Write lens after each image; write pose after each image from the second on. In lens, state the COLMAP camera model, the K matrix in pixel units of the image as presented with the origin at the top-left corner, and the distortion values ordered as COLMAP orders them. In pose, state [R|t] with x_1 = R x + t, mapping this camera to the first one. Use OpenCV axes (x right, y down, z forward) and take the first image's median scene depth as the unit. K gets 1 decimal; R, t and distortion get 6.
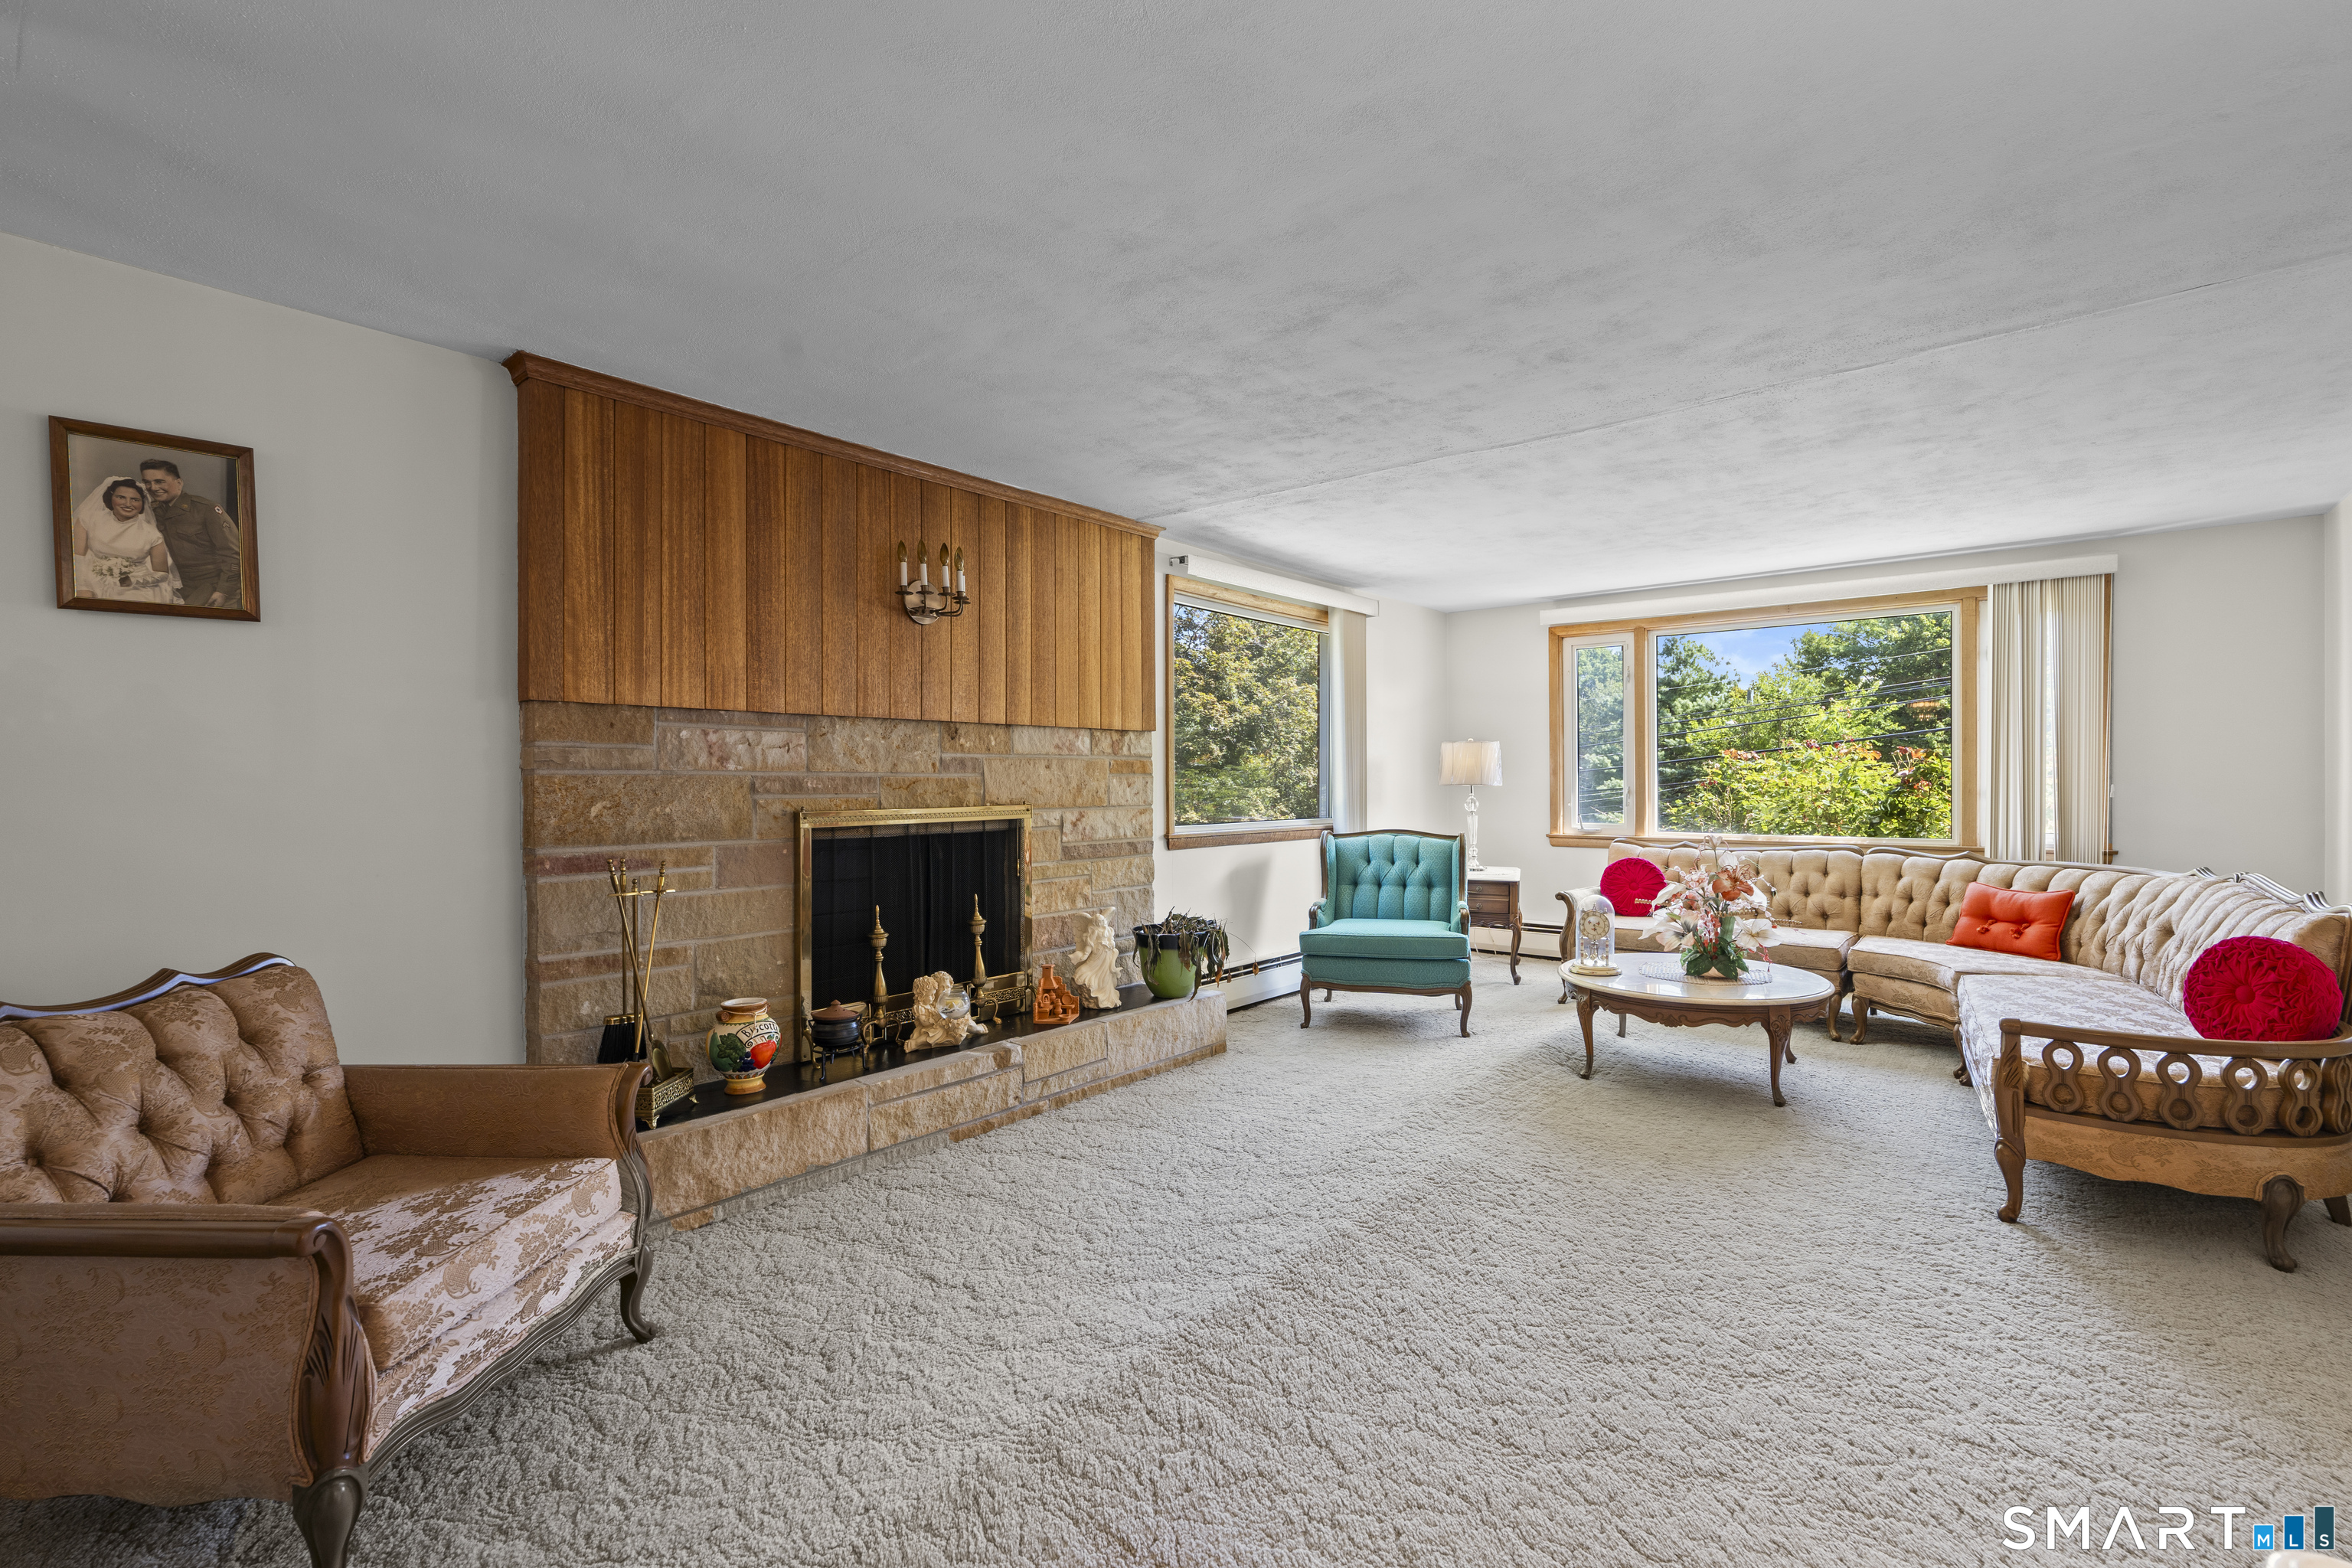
lens RADIAL K [[1051.7, 0, 1184.9], [0, 1051.7, 787.2], [0, 0, 1]] dist [-0.008108, 0.001106]
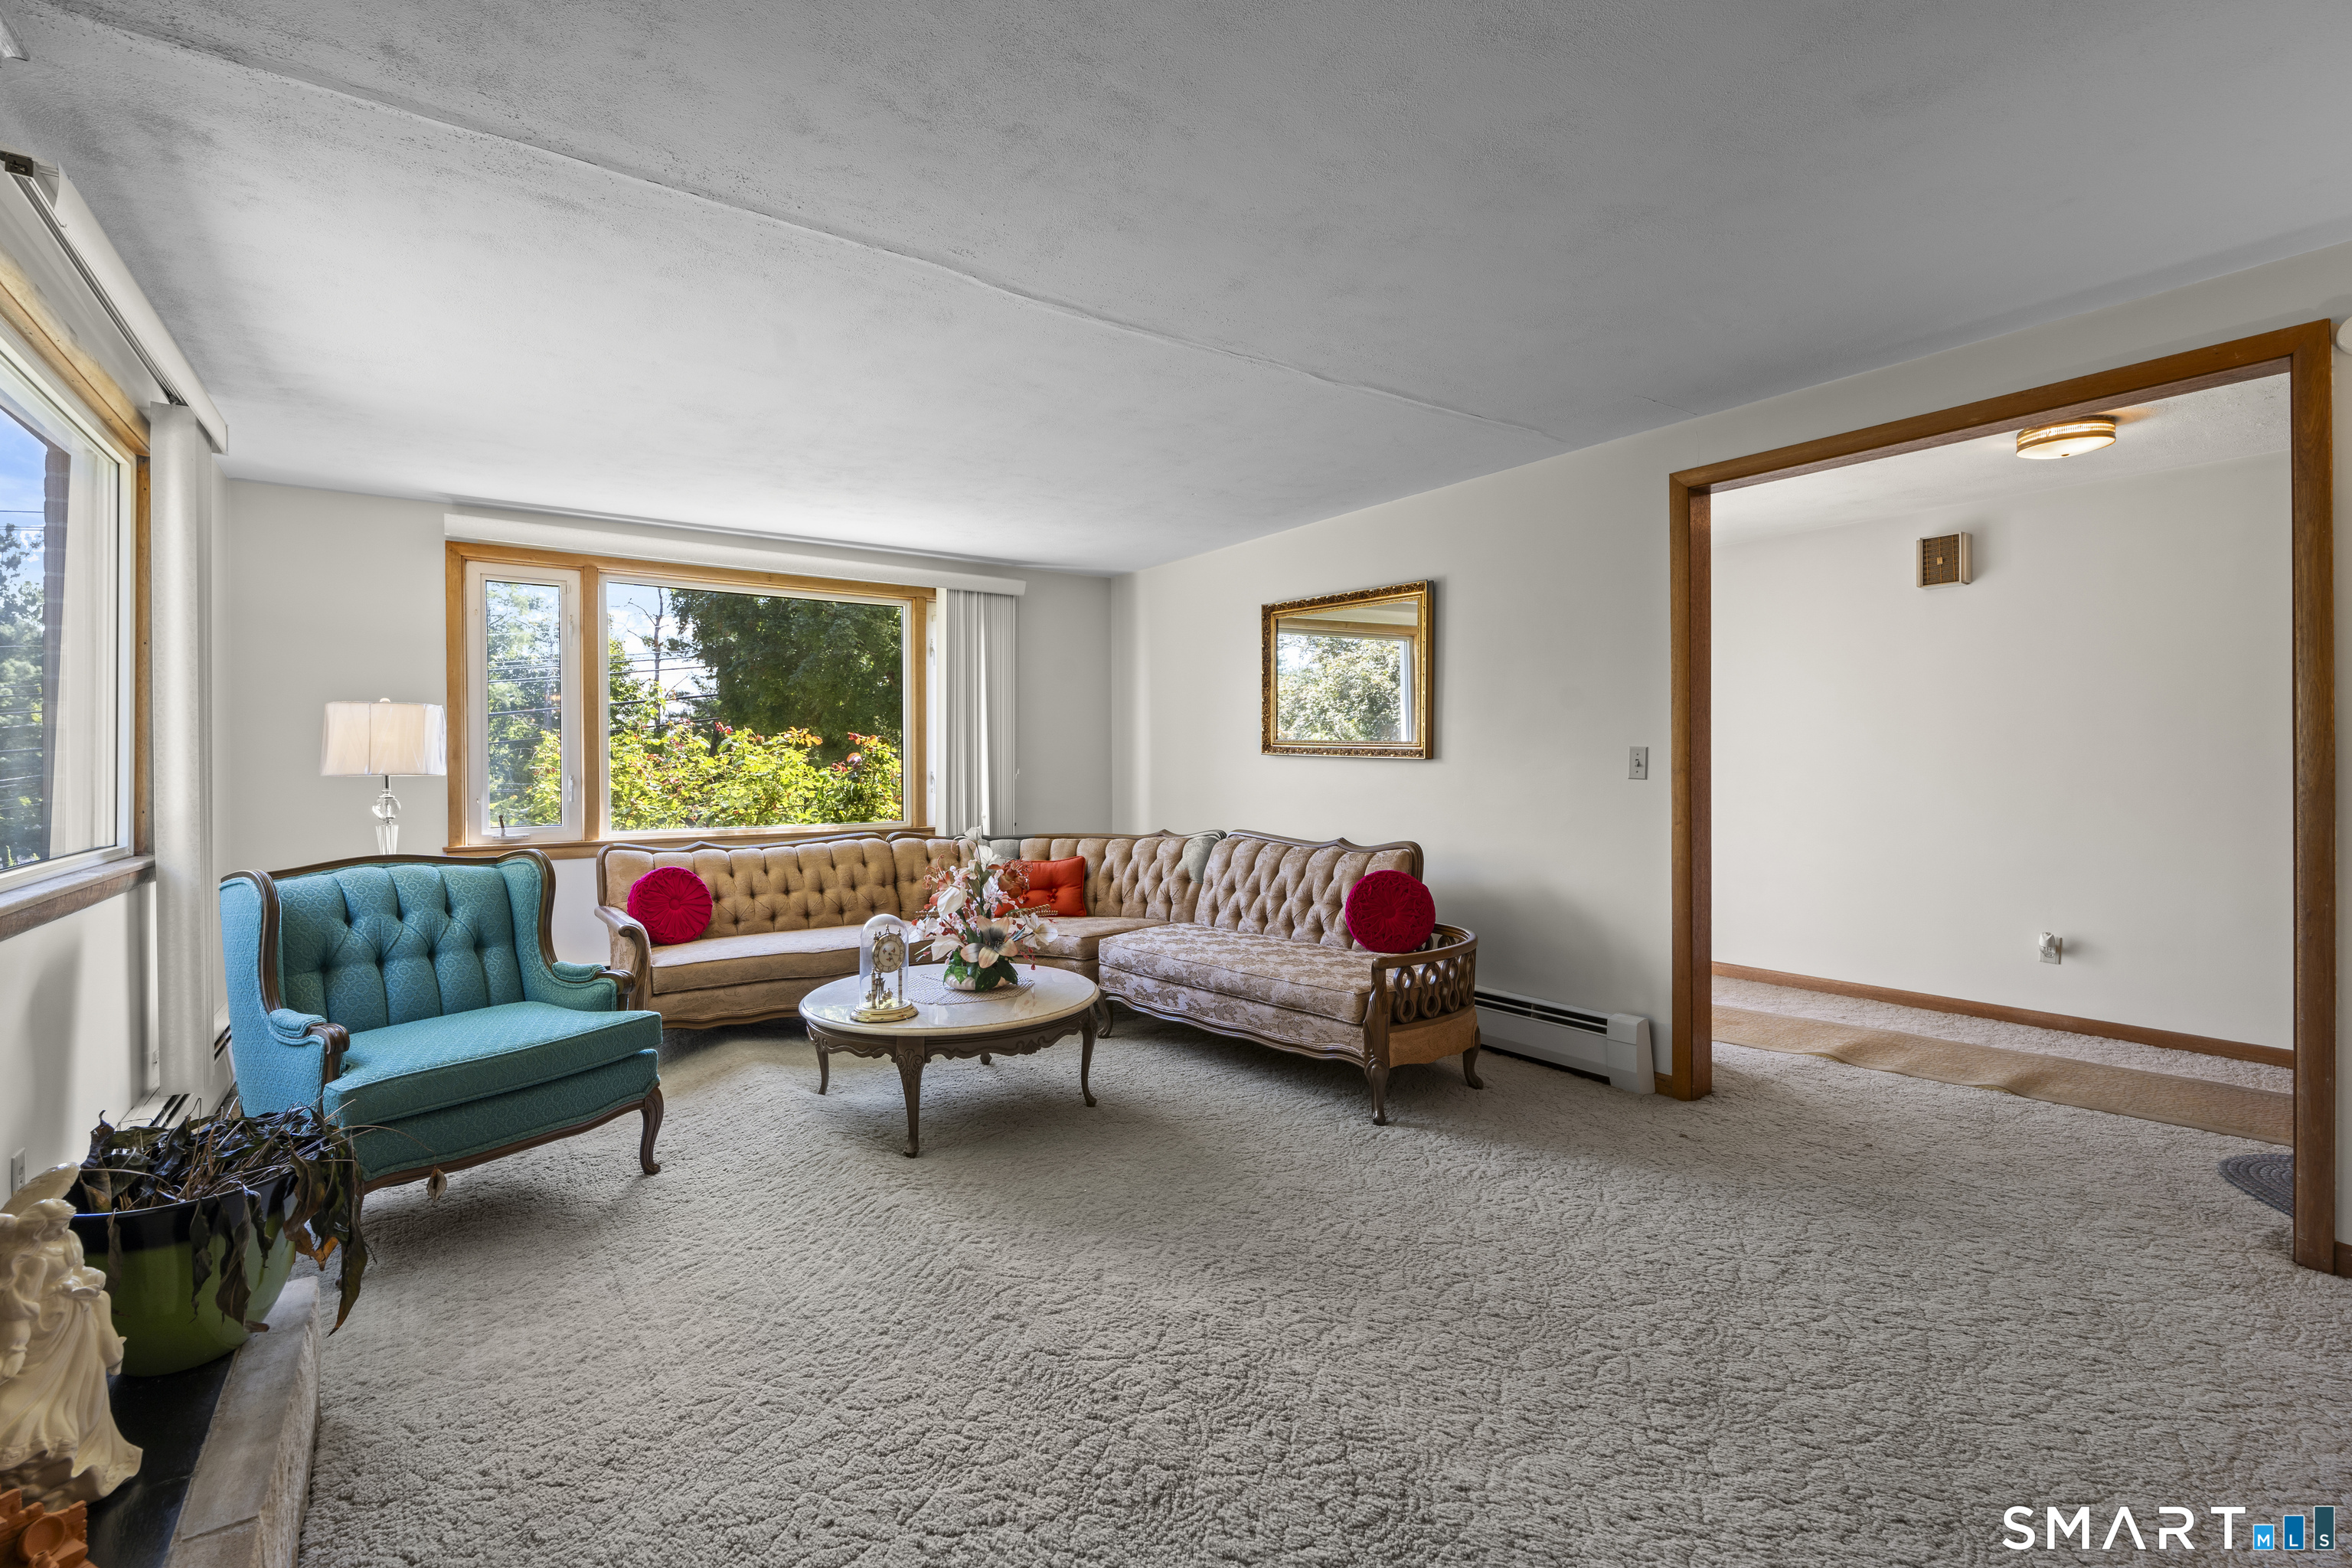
lens RADIAL K [[1051.7, 0, 1185.7], [0, 1051.7, 762.6], [0, 0, 1]] dist [-0.008108, 0.001106]
pose [[0.245069, 0.003003, 0.969501, -0.330330], [0.011064, 0.999921, -0.005894, -0.000322], [-0.969443, 0.012171, 0.245016, 0.669955]]
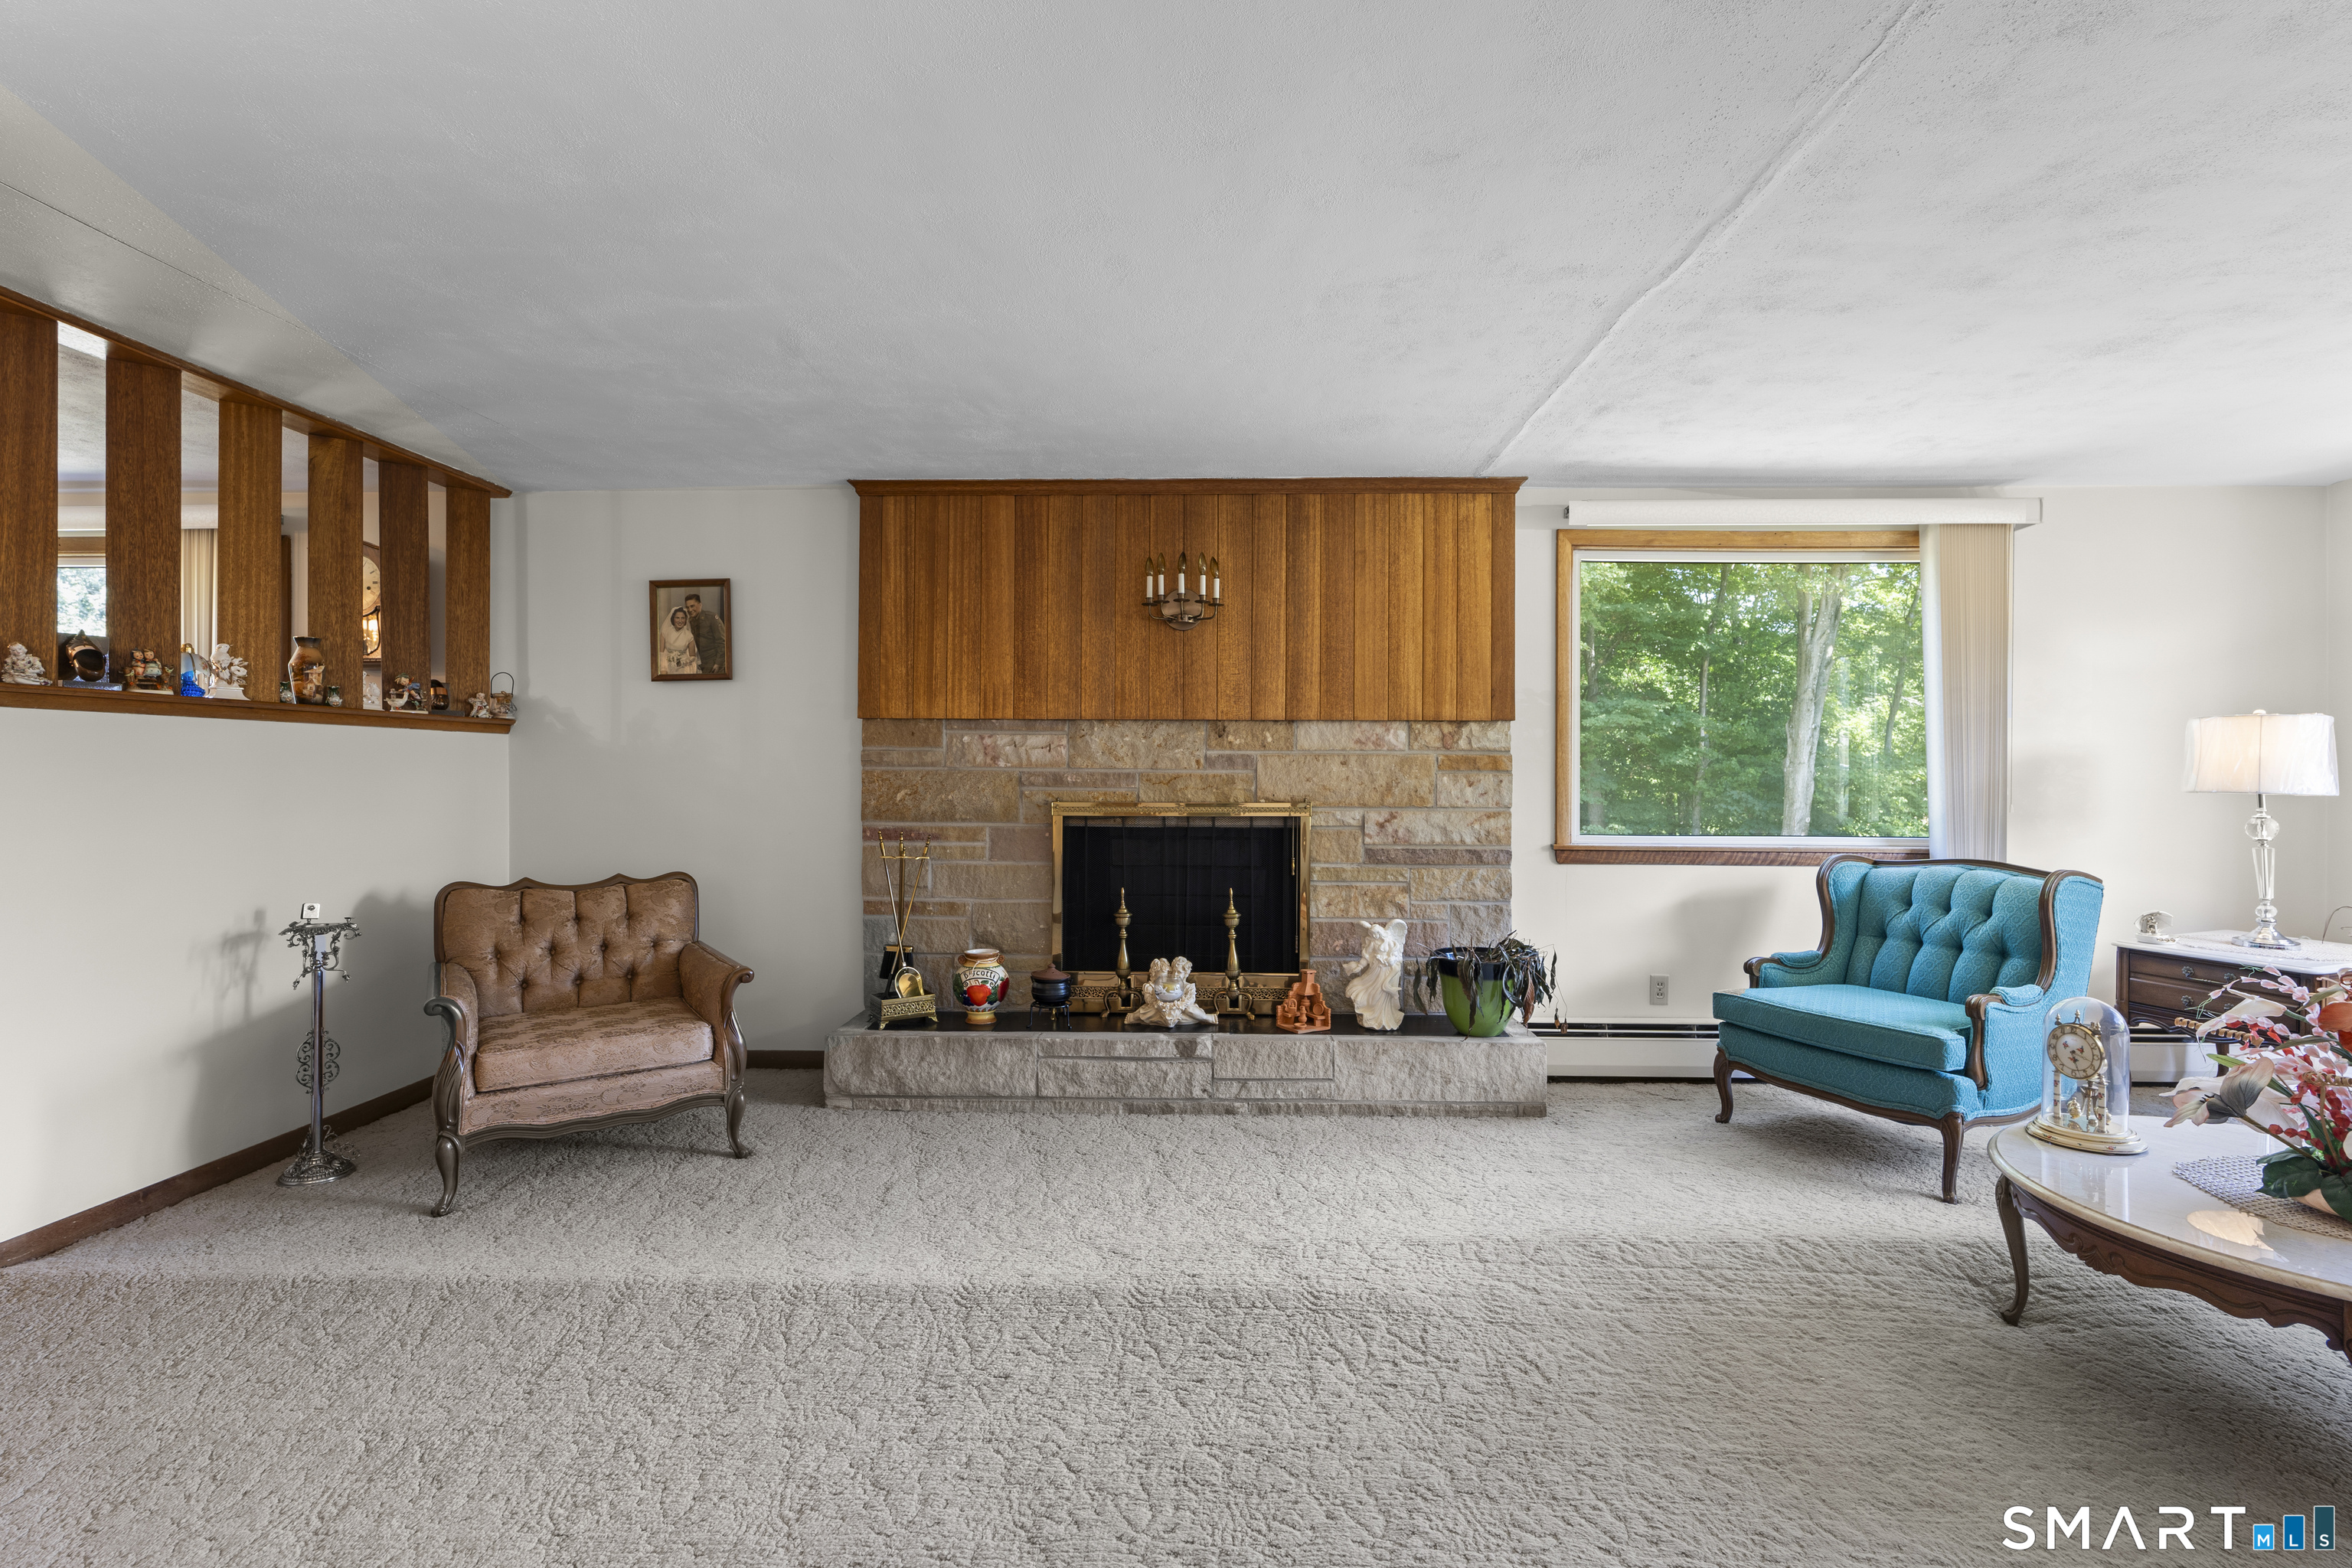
lens RADIAL K [[1051.7, 0, 1176.6], [0, 1051.7, 780.2], [0, 0, 1]] dist [-0.008108, 0.001106]
pose [[0.615564, 0.008814, -0.788037, 0.587604], [-0.012604, 0.999920, 0.001338, -0.003876], [0.787986, 0.009108, 0.615626, 0.336755]]
